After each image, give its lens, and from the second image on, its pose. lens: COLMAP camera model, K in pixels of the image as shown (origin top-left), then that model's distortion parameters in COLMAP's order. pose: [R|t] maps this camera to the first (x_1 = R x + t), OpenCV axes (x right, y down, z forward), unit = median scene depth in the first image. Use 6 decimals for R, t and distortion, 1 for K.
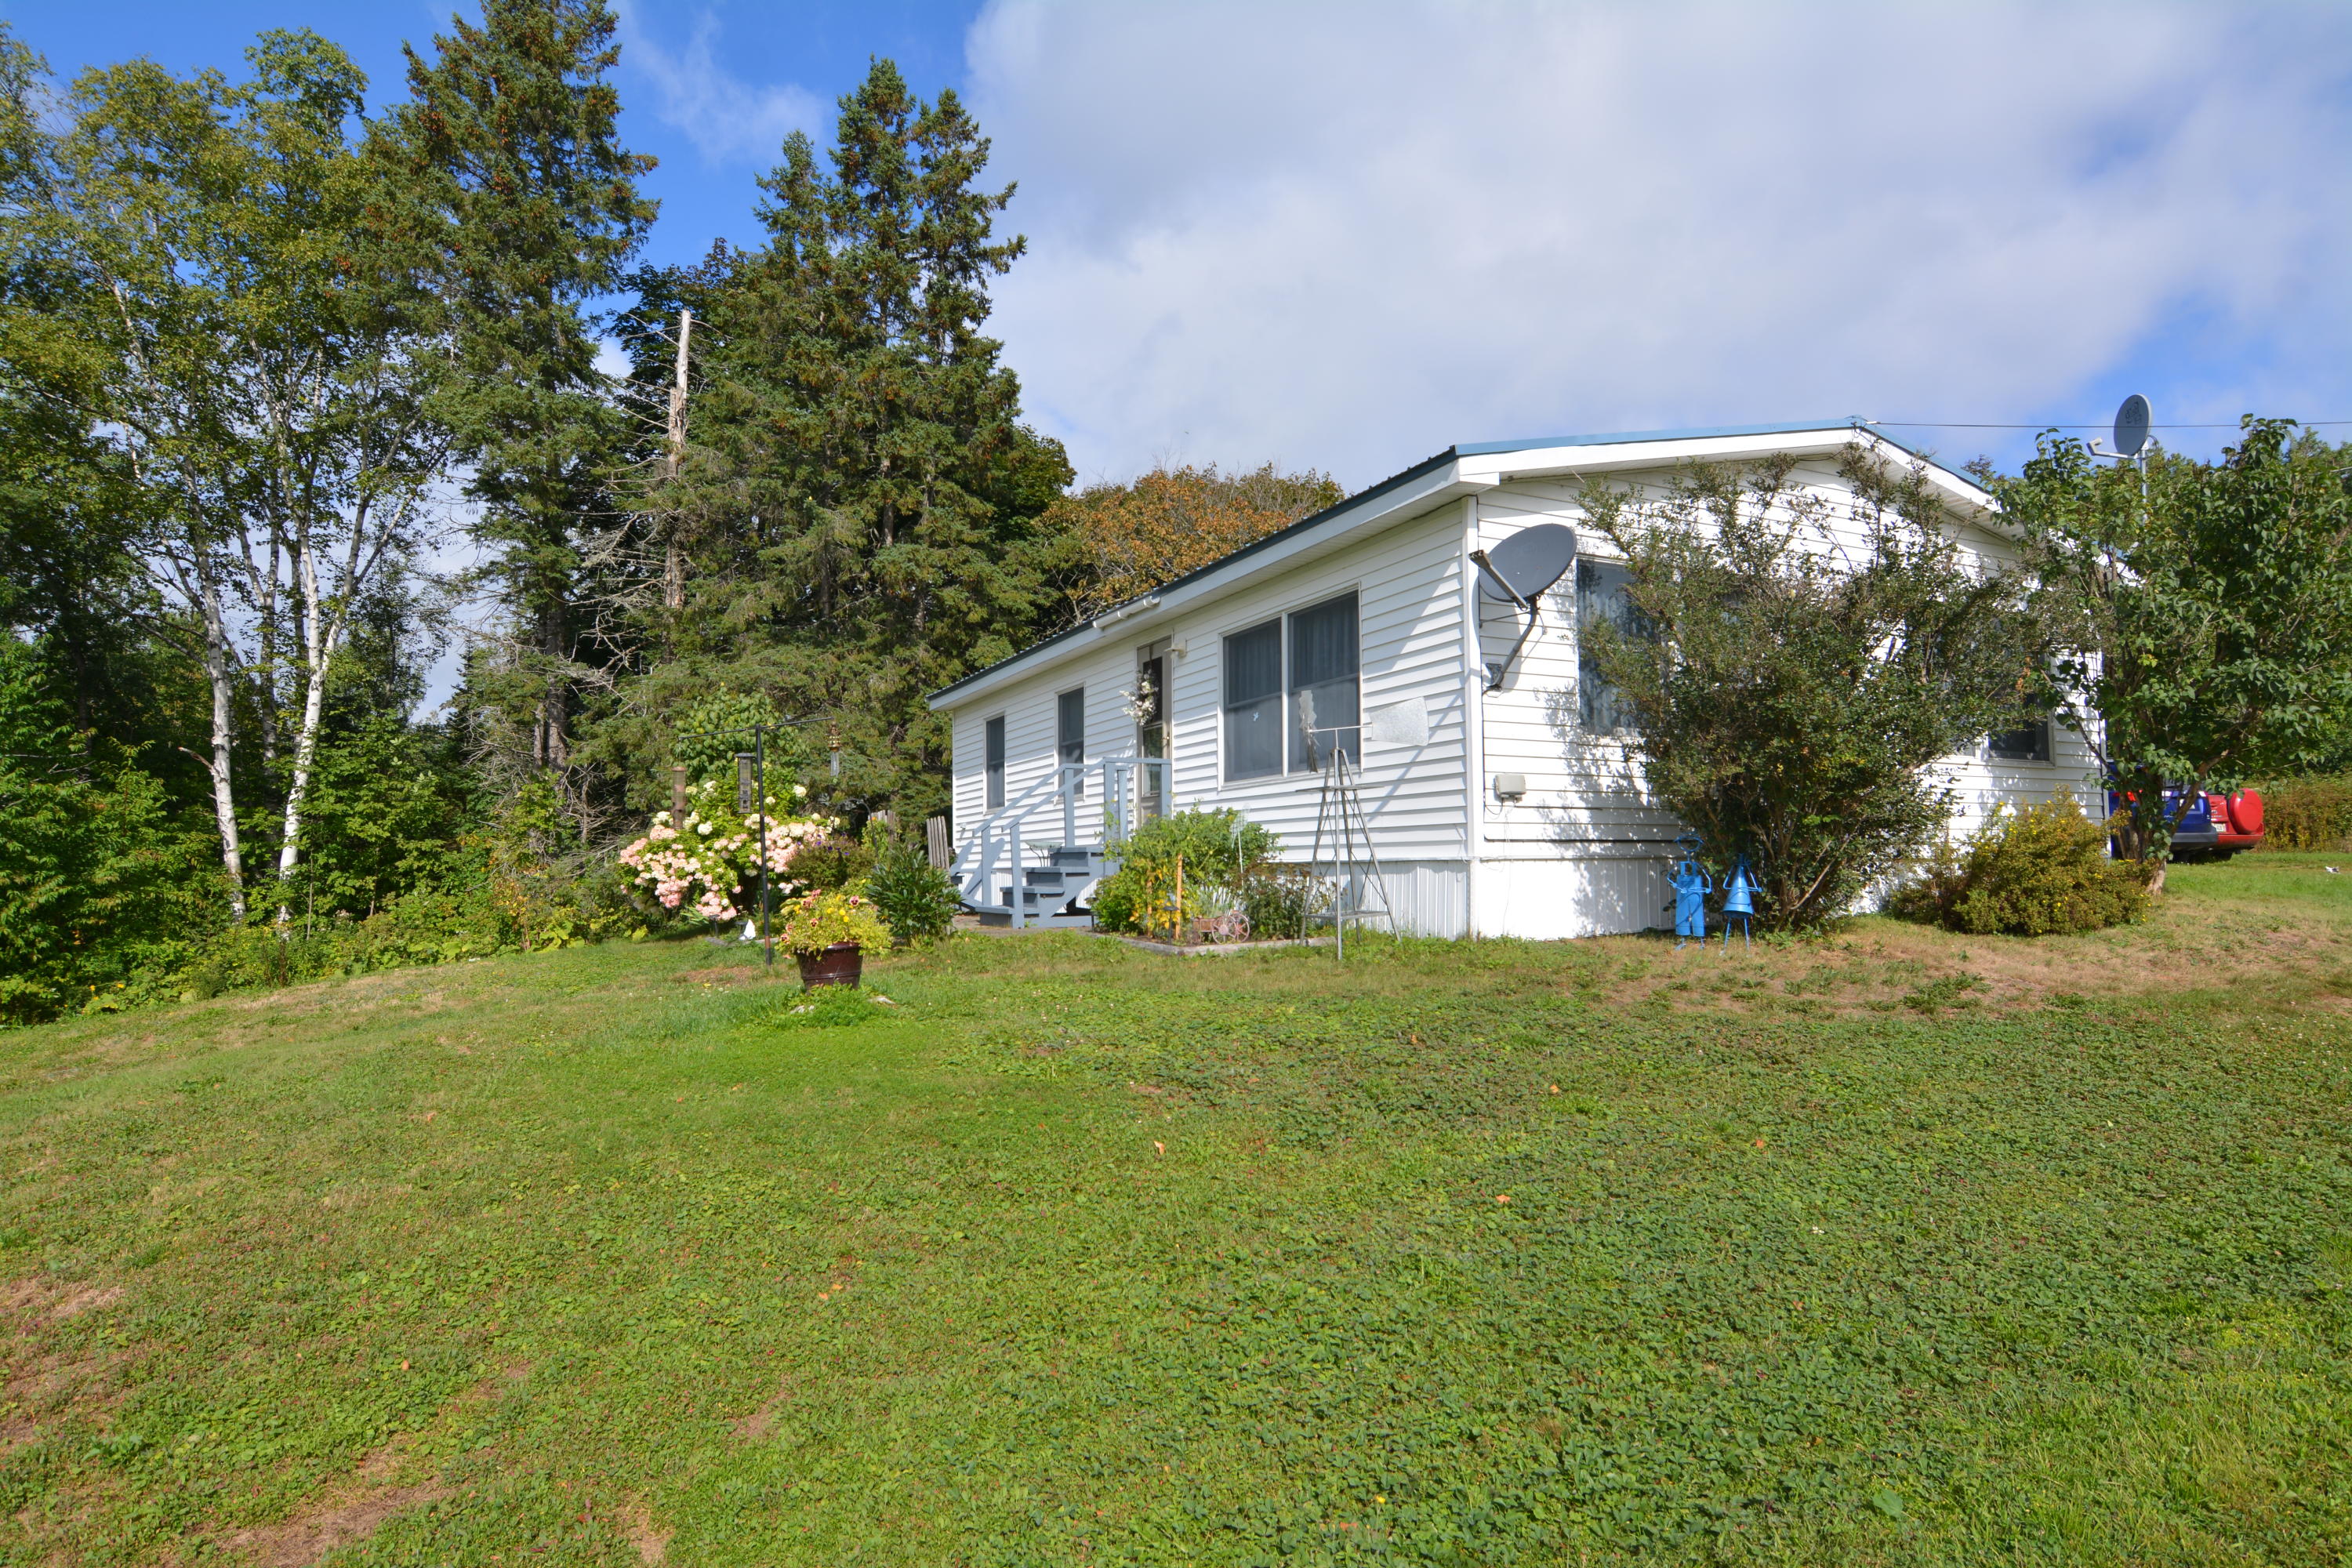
lens RADIAL K [[1280.7, 0, 1159.9], [0, 1280.7, 782.2], [0, 0, 1]] dist [-0.004028, -0.009528]
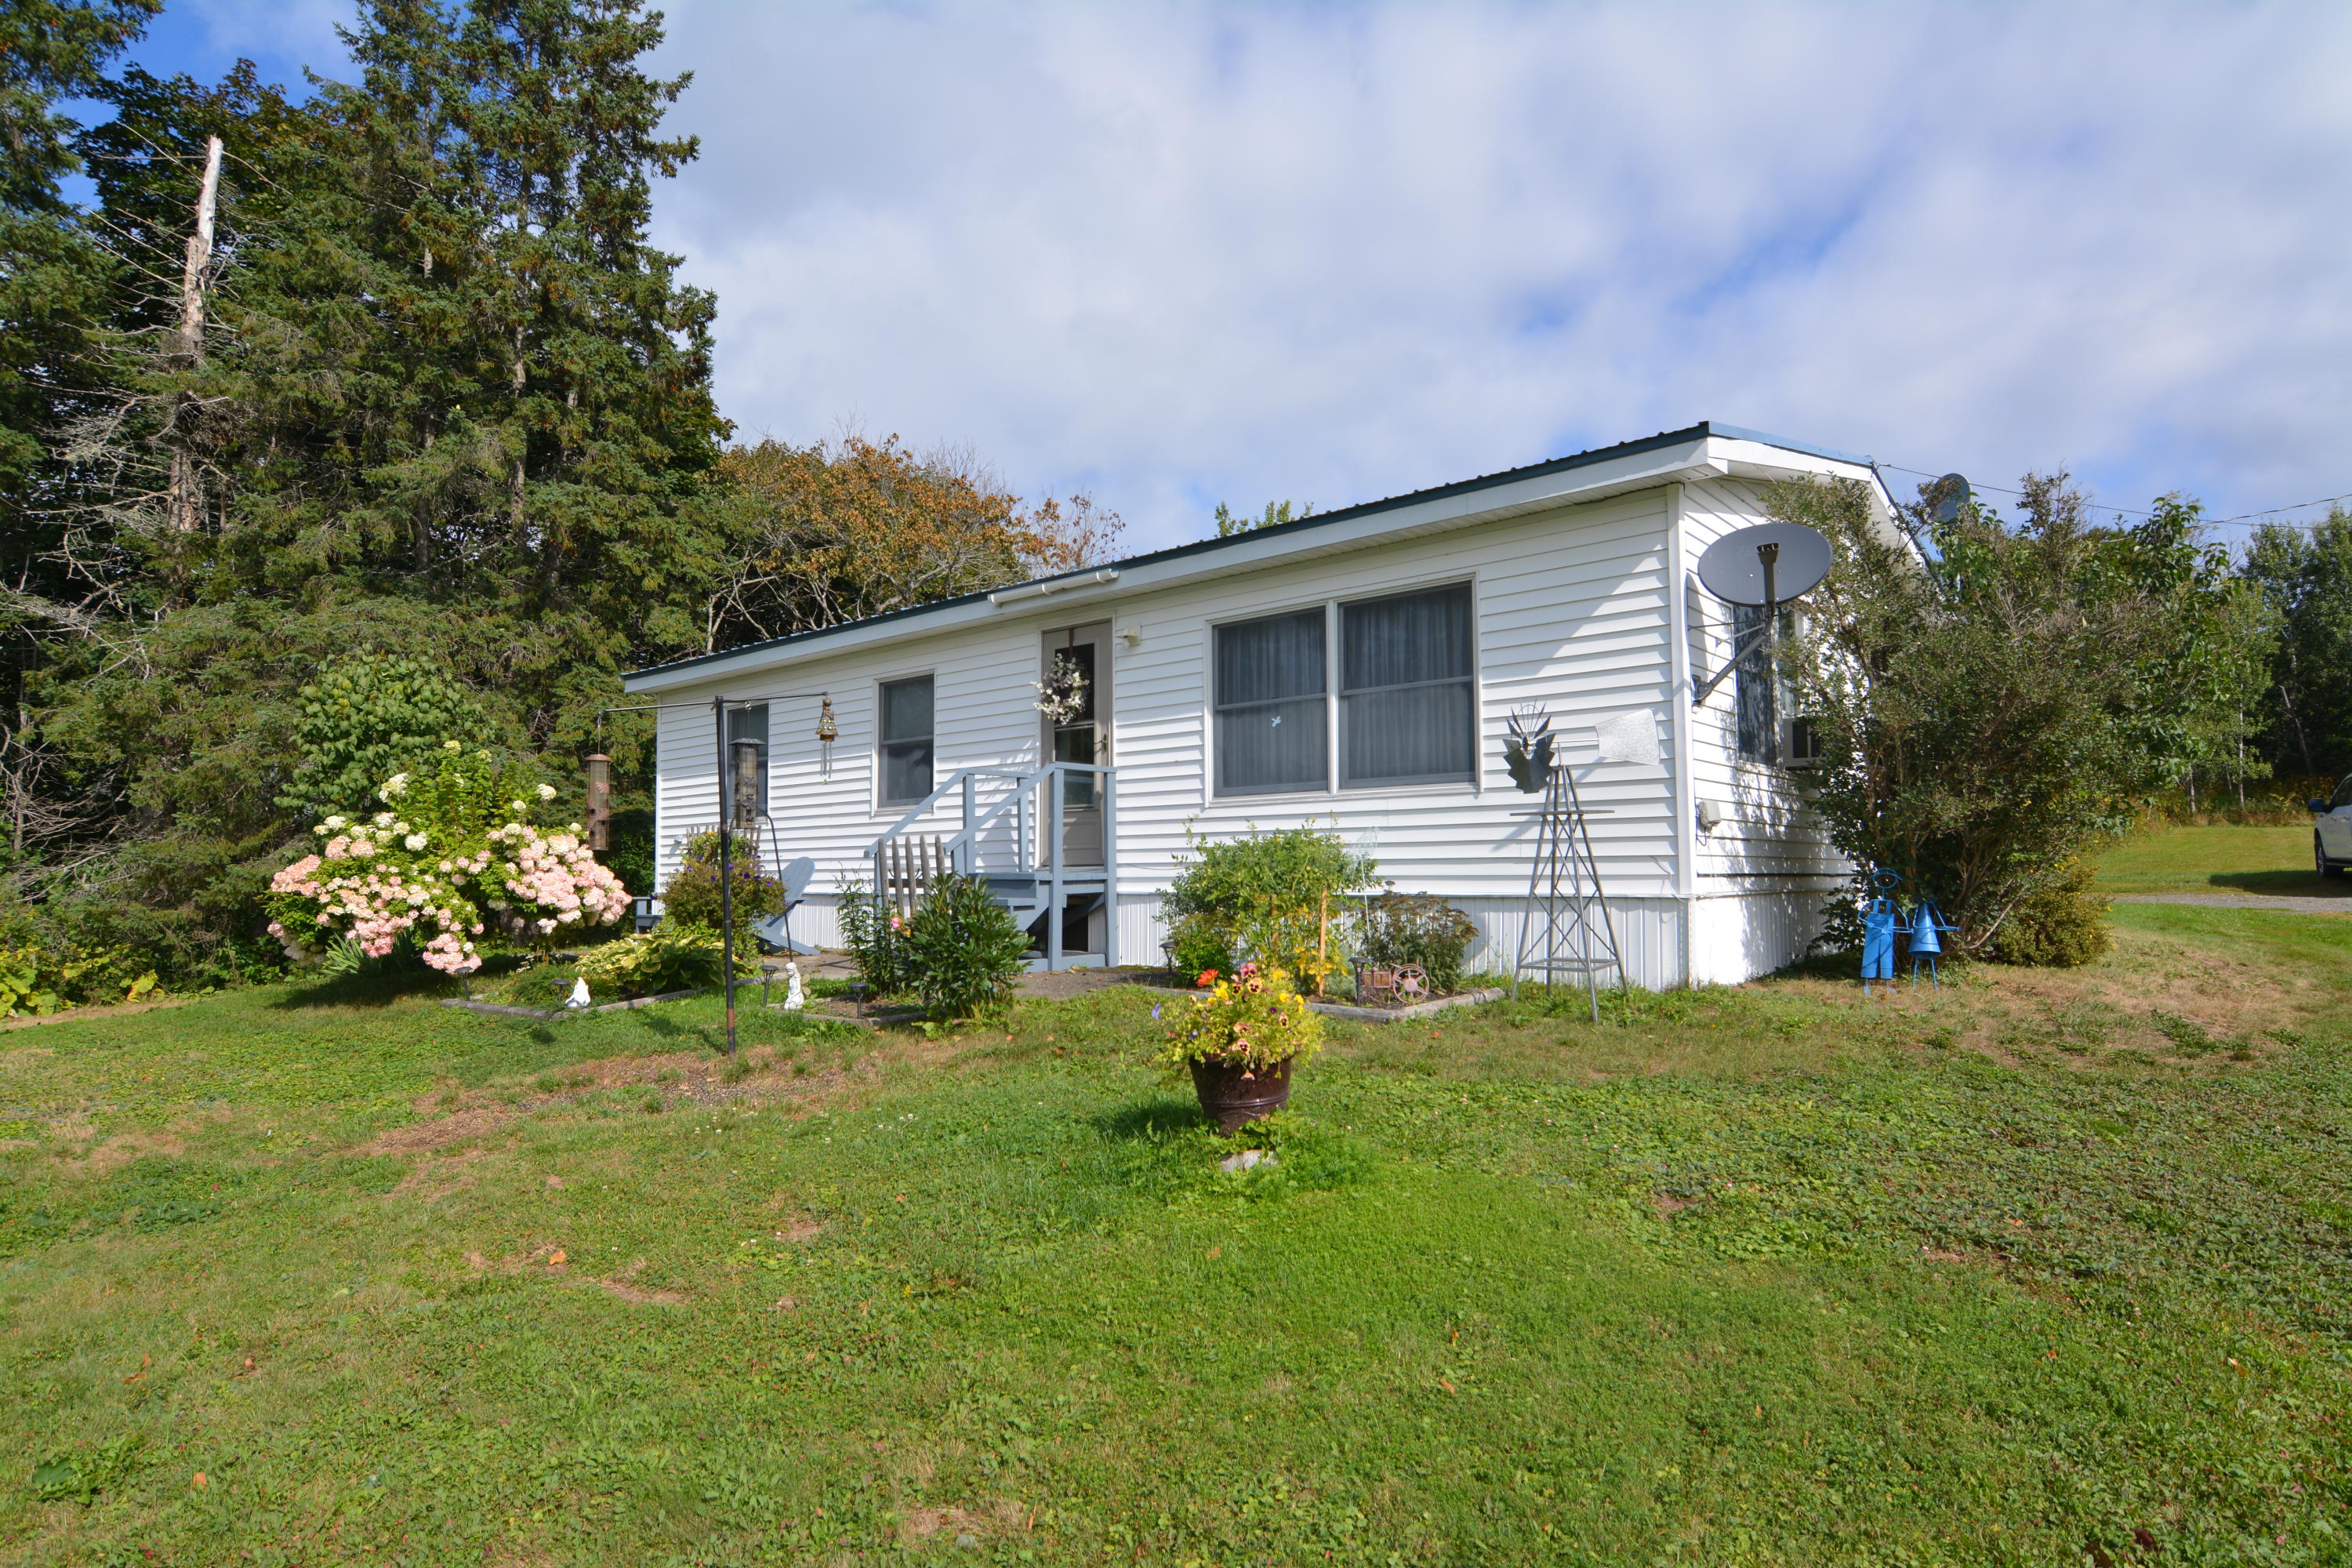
lens RADIAL K [[1280.7, 0, 1186.0], [0, 1280.7, 784.5], [0, 0, 1]] dist [-0.004028, -0.009528]
pose [[0.920425, 0.030387, 0.389736, -0.156851], [-0.027397, 0.999537, -0.013230, 0.001701], [-0.389958, 0.001499, 0.920832, 0.124837]]
